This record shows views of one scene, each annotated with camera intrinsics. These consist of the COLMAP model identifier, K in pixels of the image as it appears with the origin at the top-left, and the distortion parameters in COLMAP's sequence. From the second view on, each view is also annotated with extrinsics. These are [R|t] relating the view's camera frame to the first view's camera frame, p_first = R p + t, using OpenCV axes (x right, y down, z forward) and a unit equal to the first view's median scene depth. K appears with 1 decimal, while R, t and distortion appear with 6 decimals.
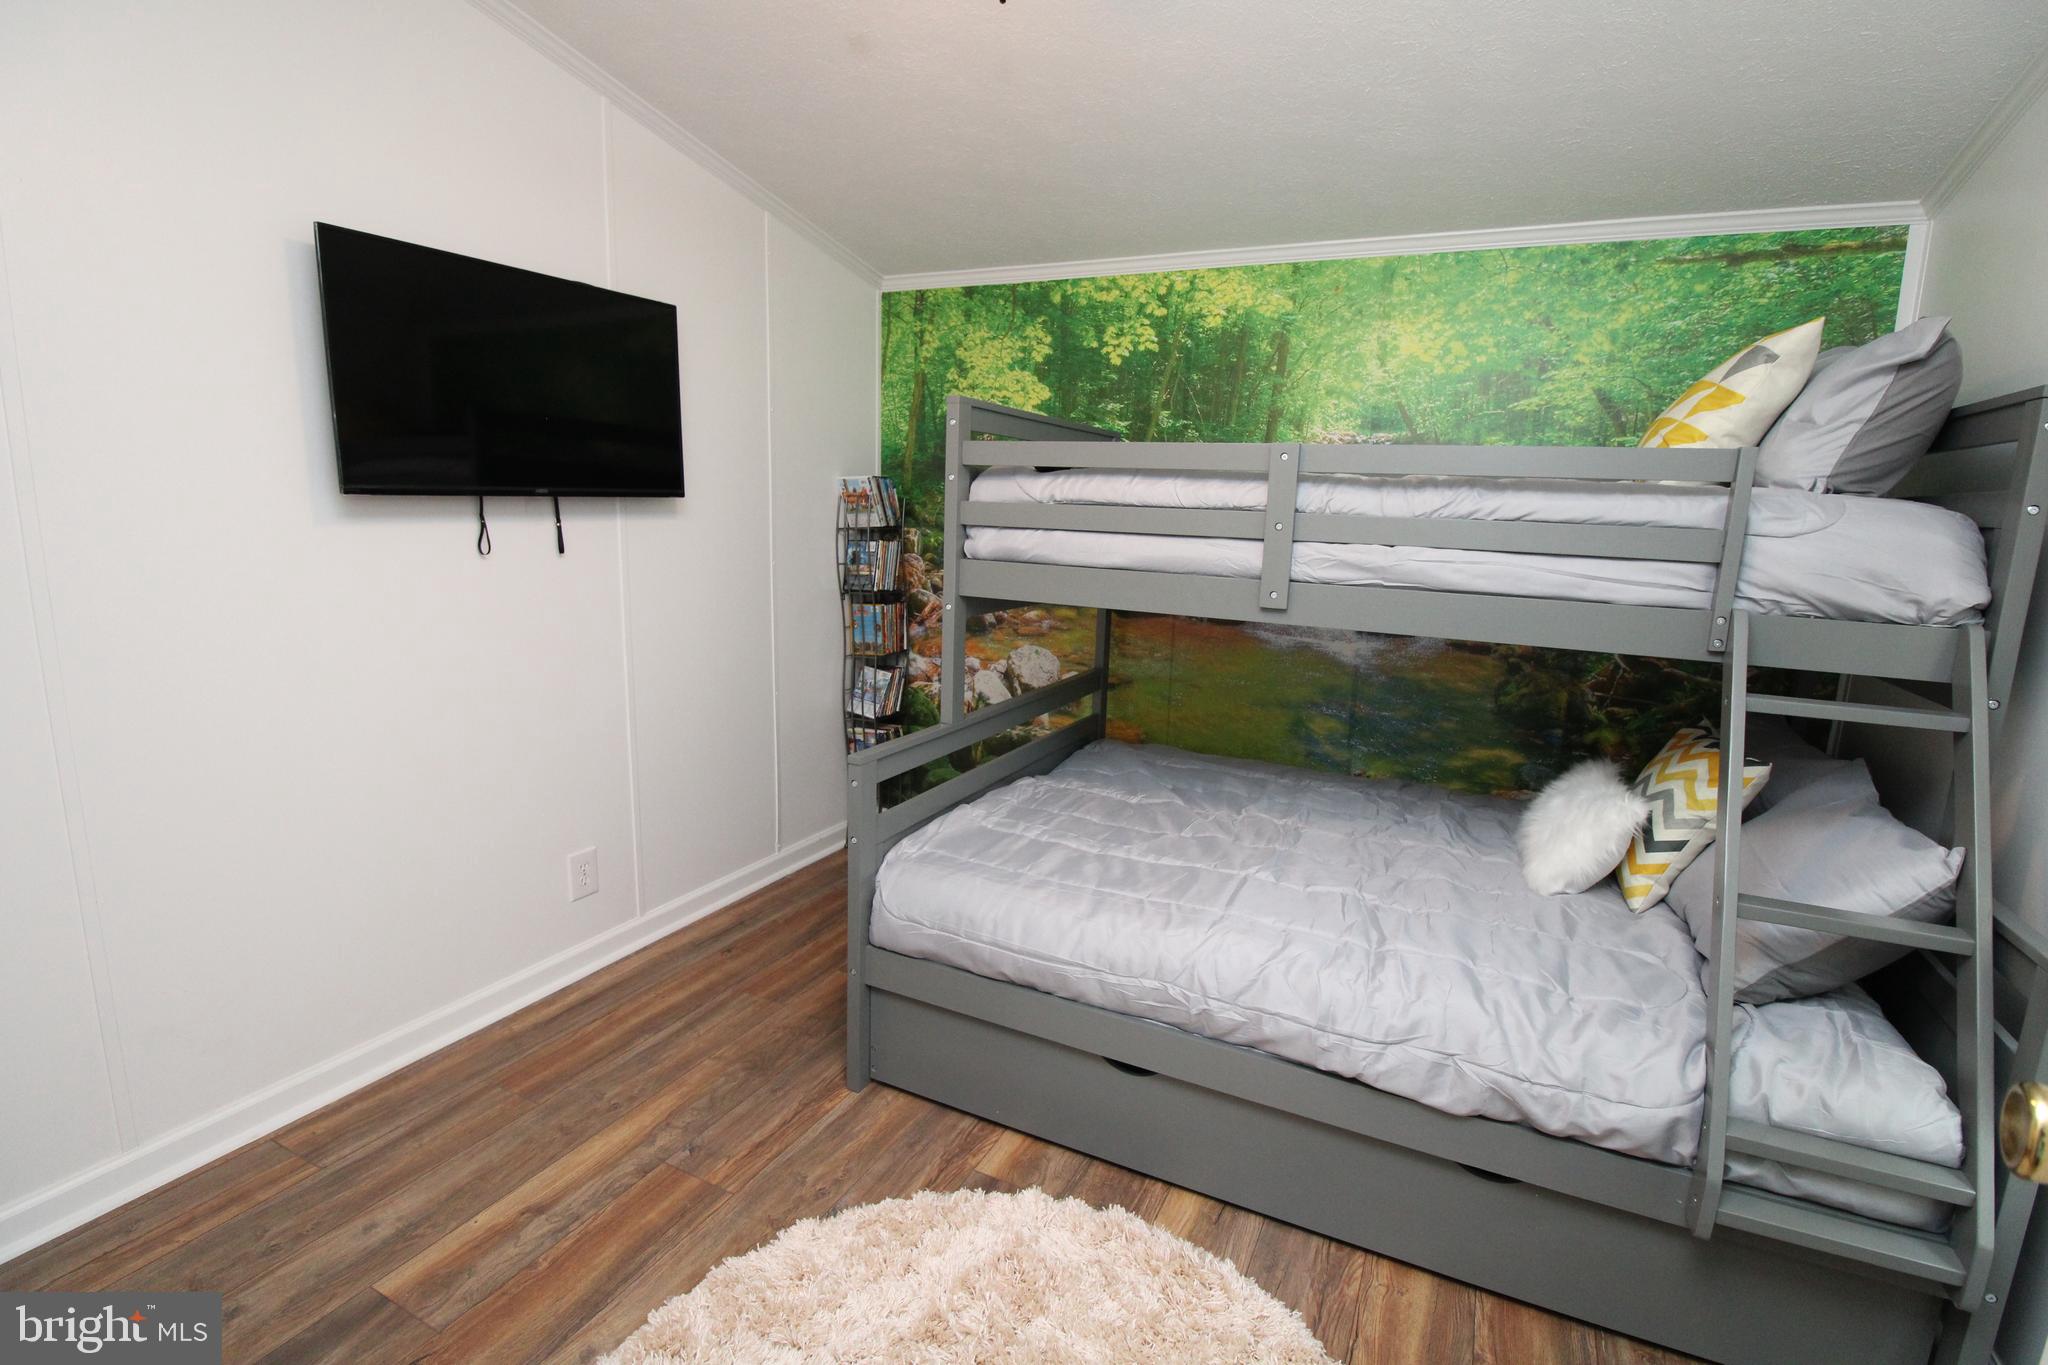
lens RADIAL K [[955.4, 0, 1027.8], [0, 955.4, 676.5], [0, 0, 1]] dist [-0.007904, -0.009381]
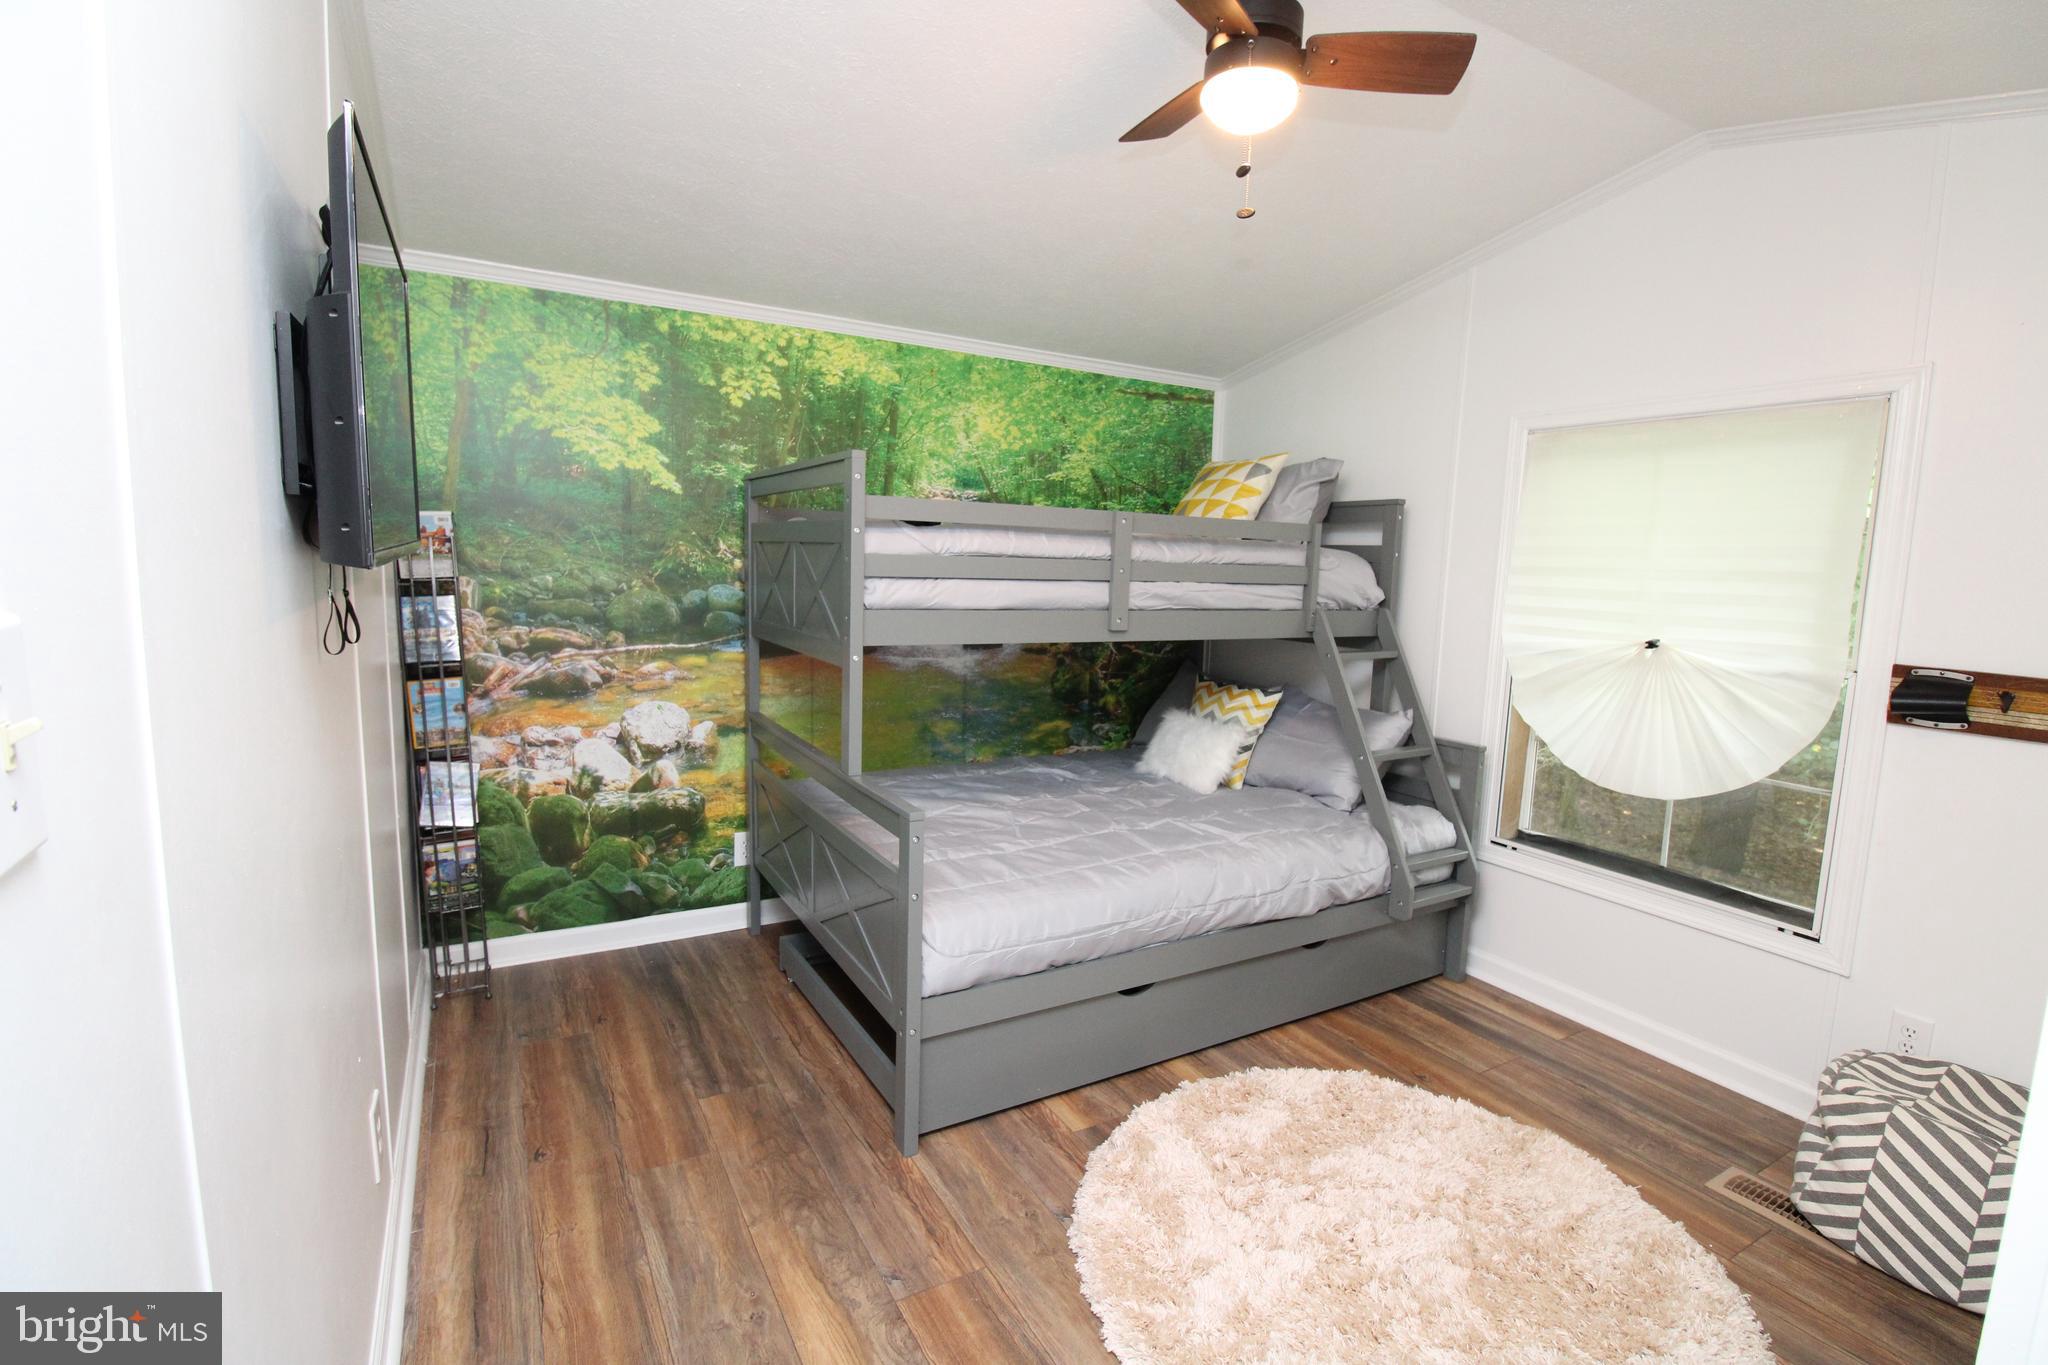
lens RADIAL K [[955.4, 0, 1044.6], [0, 955.4, 675.7], [0, 0, 1]] dist [-0.007904, -0.009381]
pose [[0.546075, -0.122115, 0.828788, -0.658442], [0.135870, 0.989130, 0.056217, -0.069017], [-0.826645, 0.081909, 0.556731, 0.229249]]
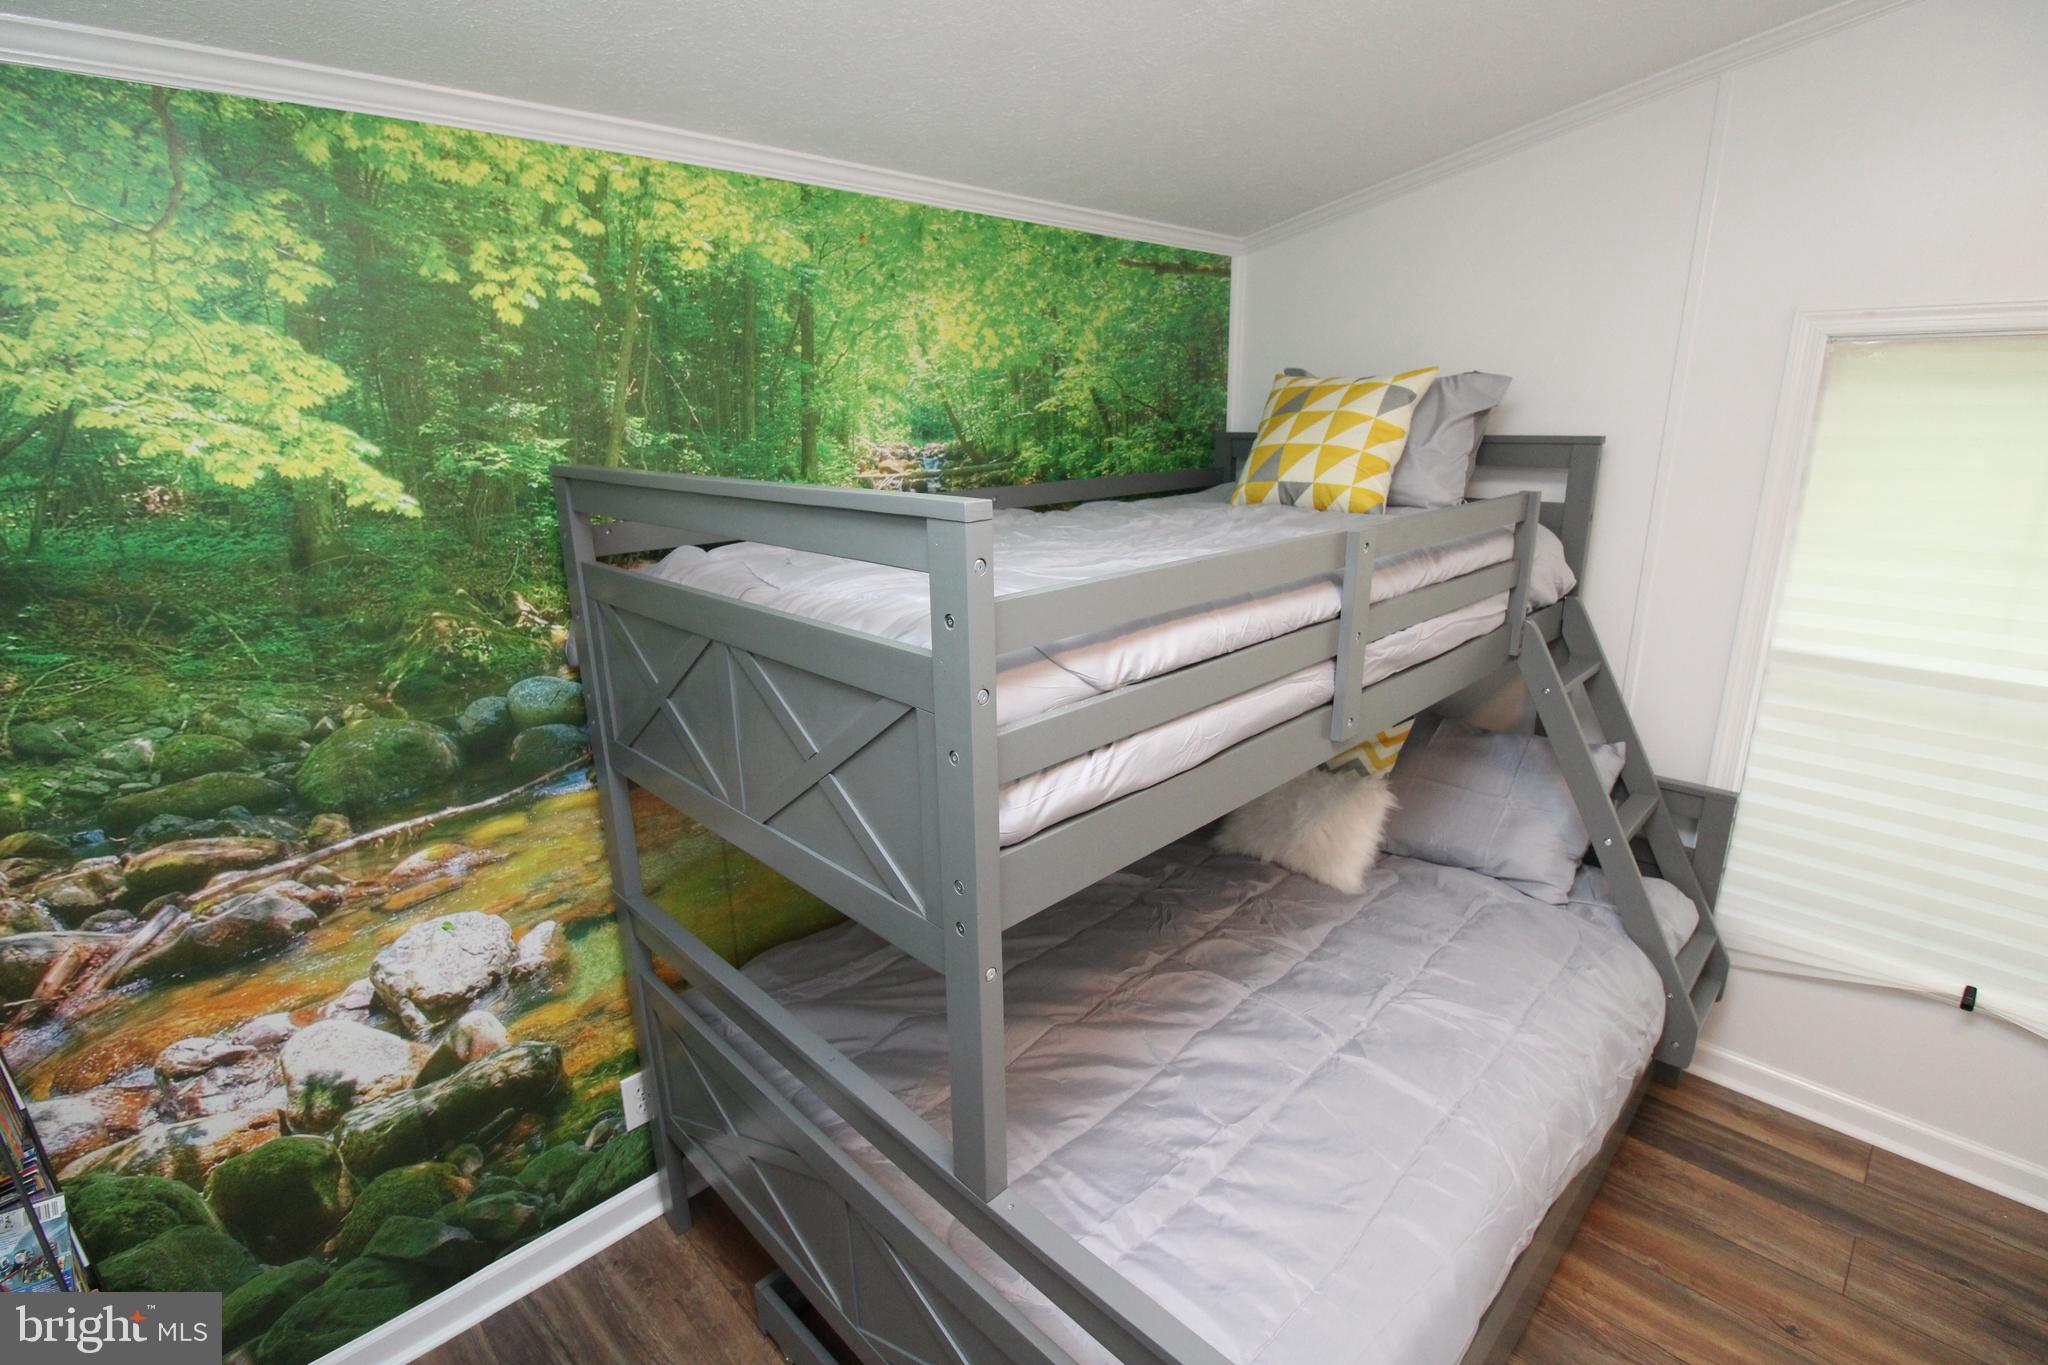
lens RADIAL K [[955.4, 0, 1043.0], [0, 955.4, 676.6], [0, 0, 1]] dist [-0.007904, -0.009381]
pose [[0.315783, -0.298636, 0.900610, -0.350062], [0.192857, 0.949566, 0.247248, -0.249207], [-0.929025, 0.095612, 0.357451, 0.659756]]
